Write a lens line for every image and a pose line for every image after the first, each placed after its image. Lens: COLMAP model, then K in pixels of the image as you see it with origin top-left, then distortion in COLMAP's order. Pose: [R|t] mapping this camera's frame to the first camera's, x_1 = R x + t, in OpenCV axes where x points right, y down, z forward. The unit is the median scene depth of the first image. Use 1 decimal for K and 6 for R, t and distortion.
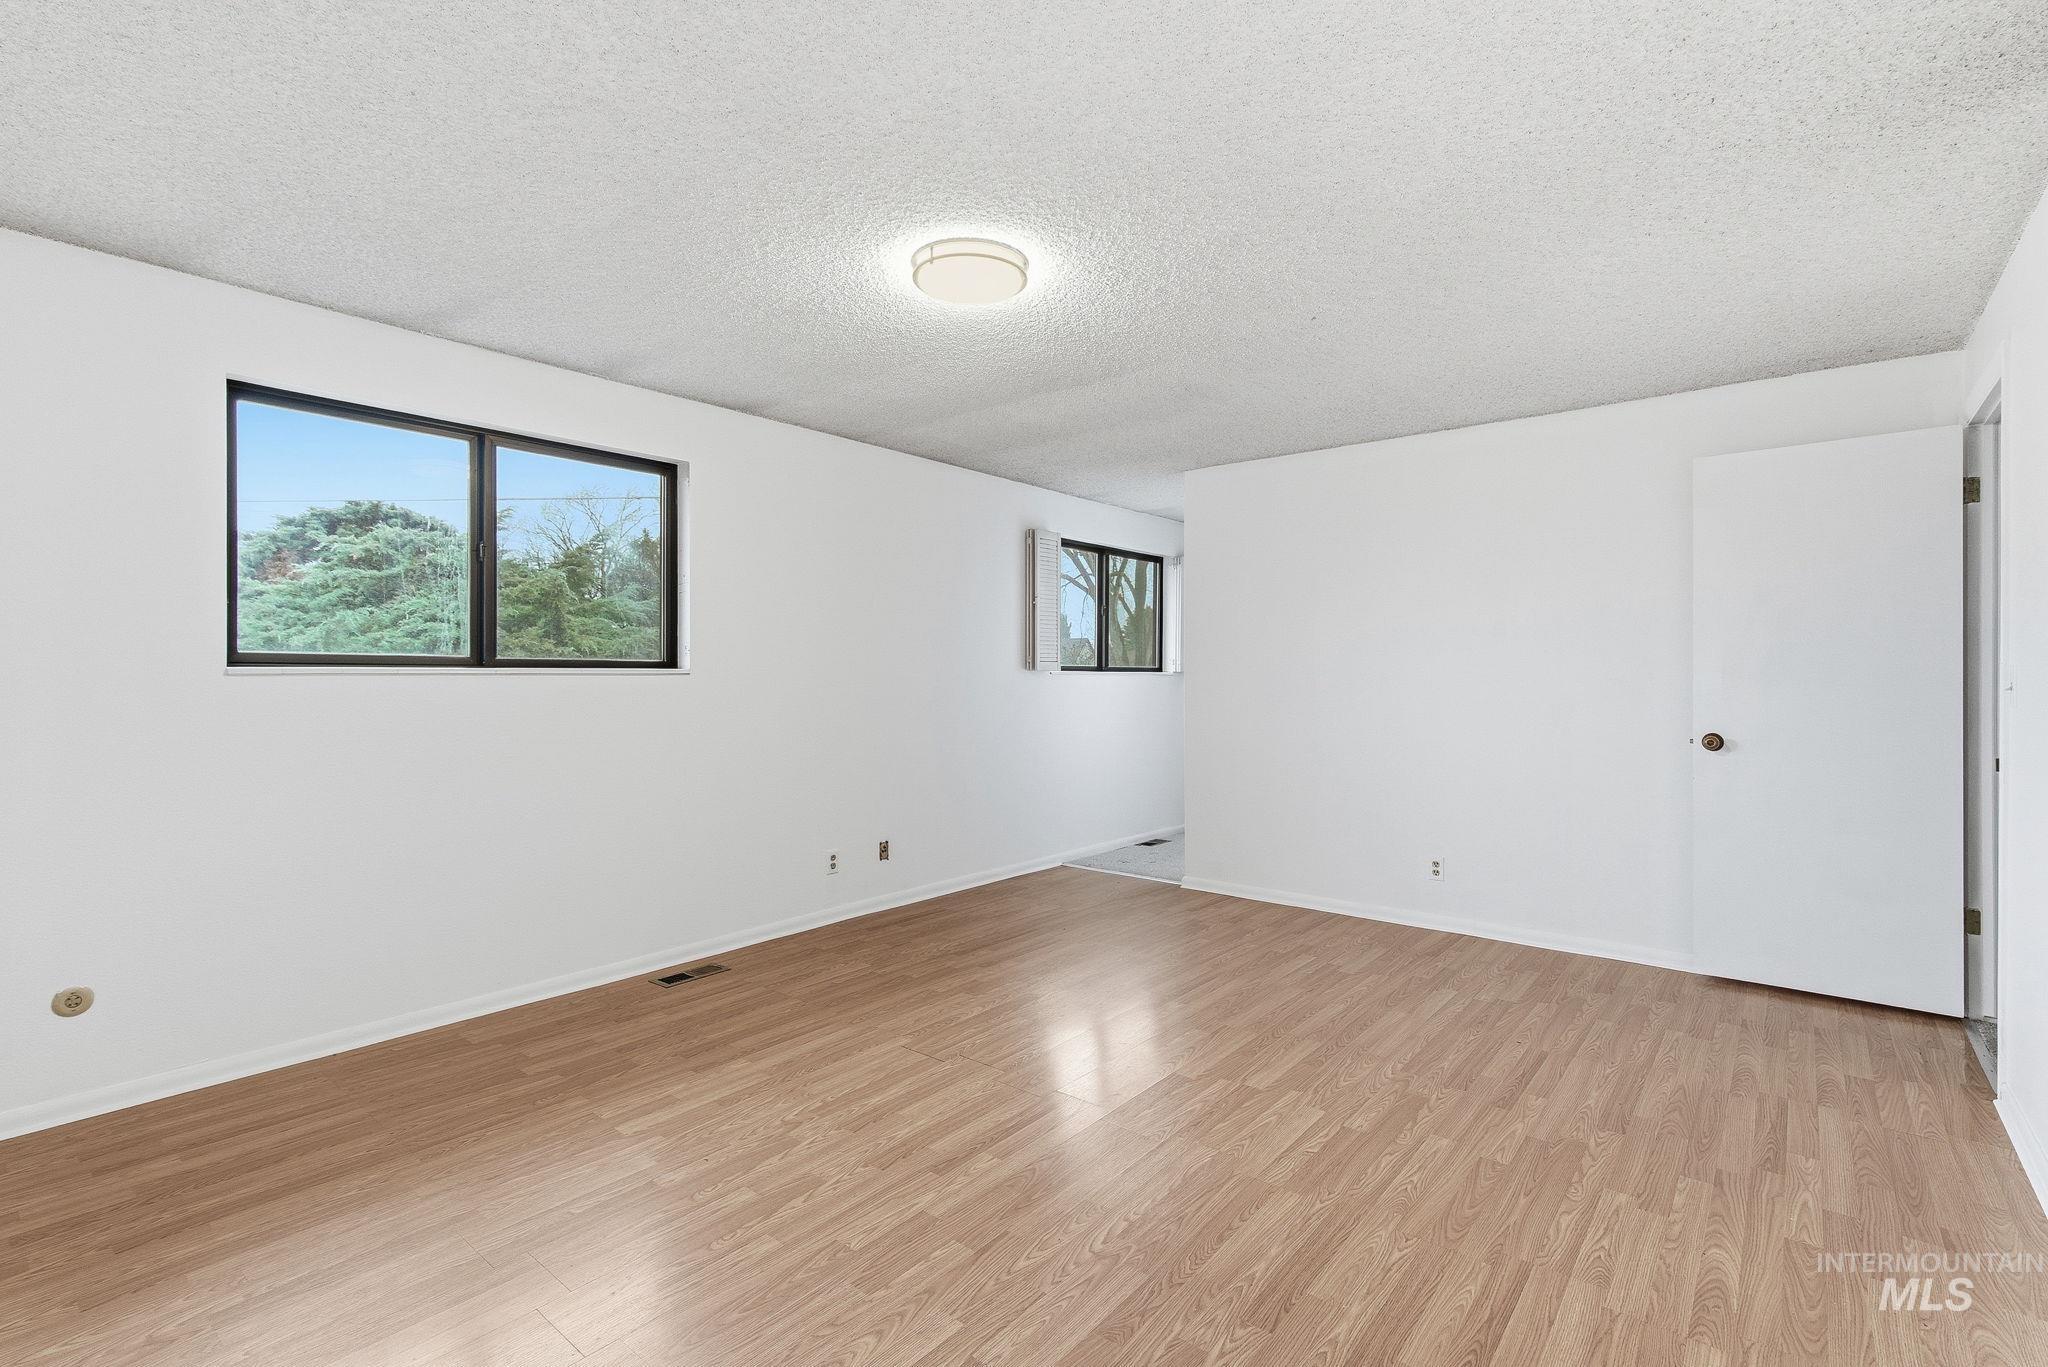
lens RADIAL K [[934.0, 0, 1029.2], [0, 934.0, 678.7], [0, 0, 1]] dist [0.017387, -0.000259]
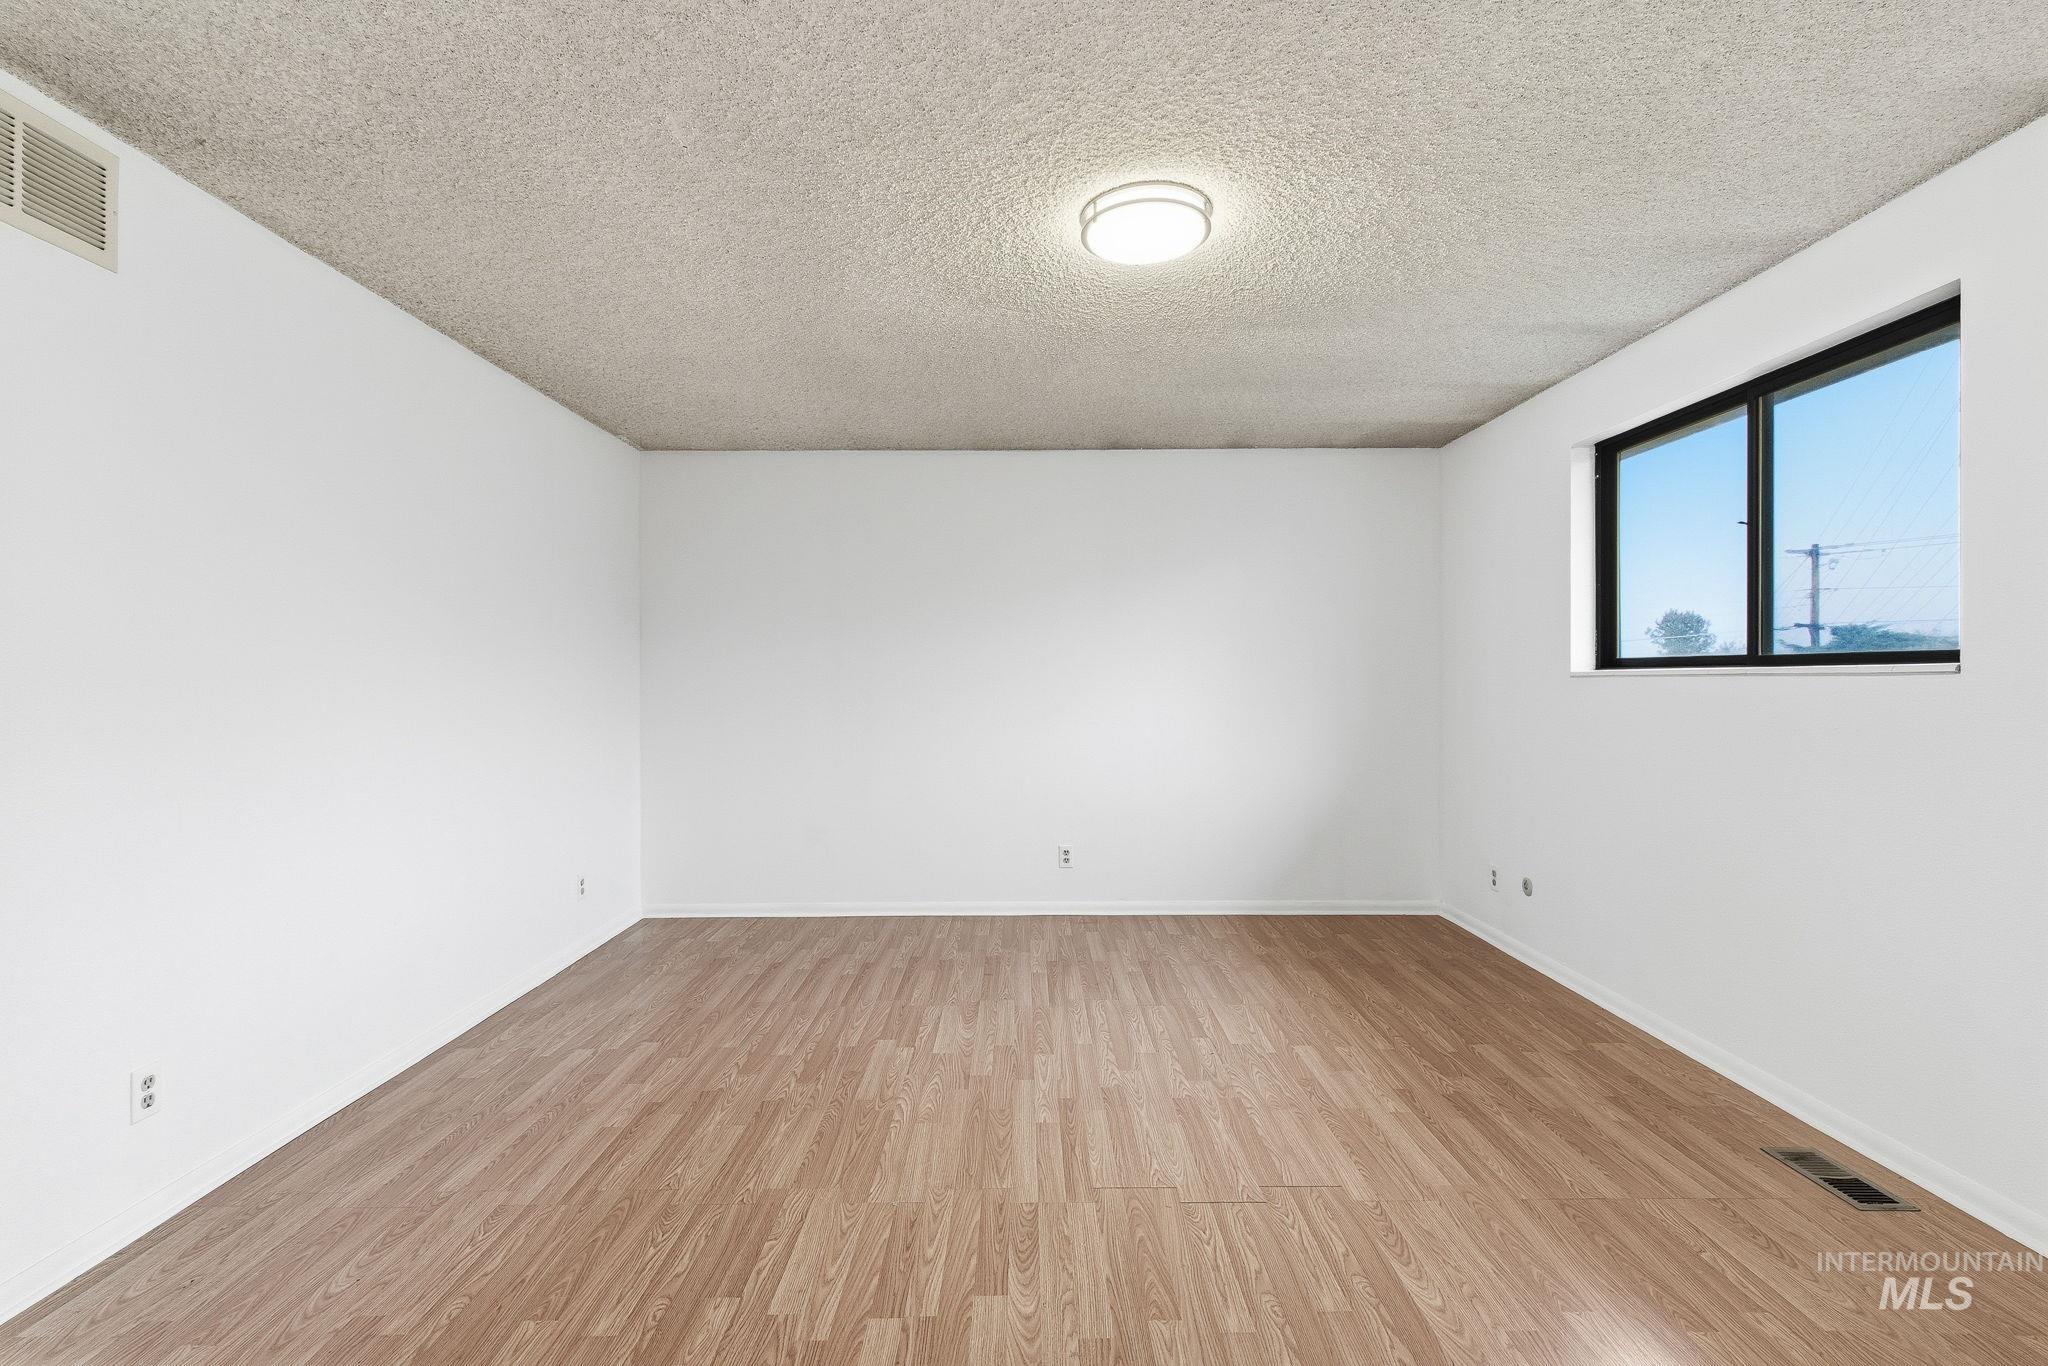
lens RADIAL K [[934.0, 0, 1029.2], [0, 934.0, 678.2], [0, 0, 1]] dist [0.017387, -0.000259]
pose [[-0.767239, 0.000925, -0.641361, 0.580895], [0.002316, 0.999996, -0.001329, -0.003122], [0.641357, -0.002505, -0.767238, 1.571835]]
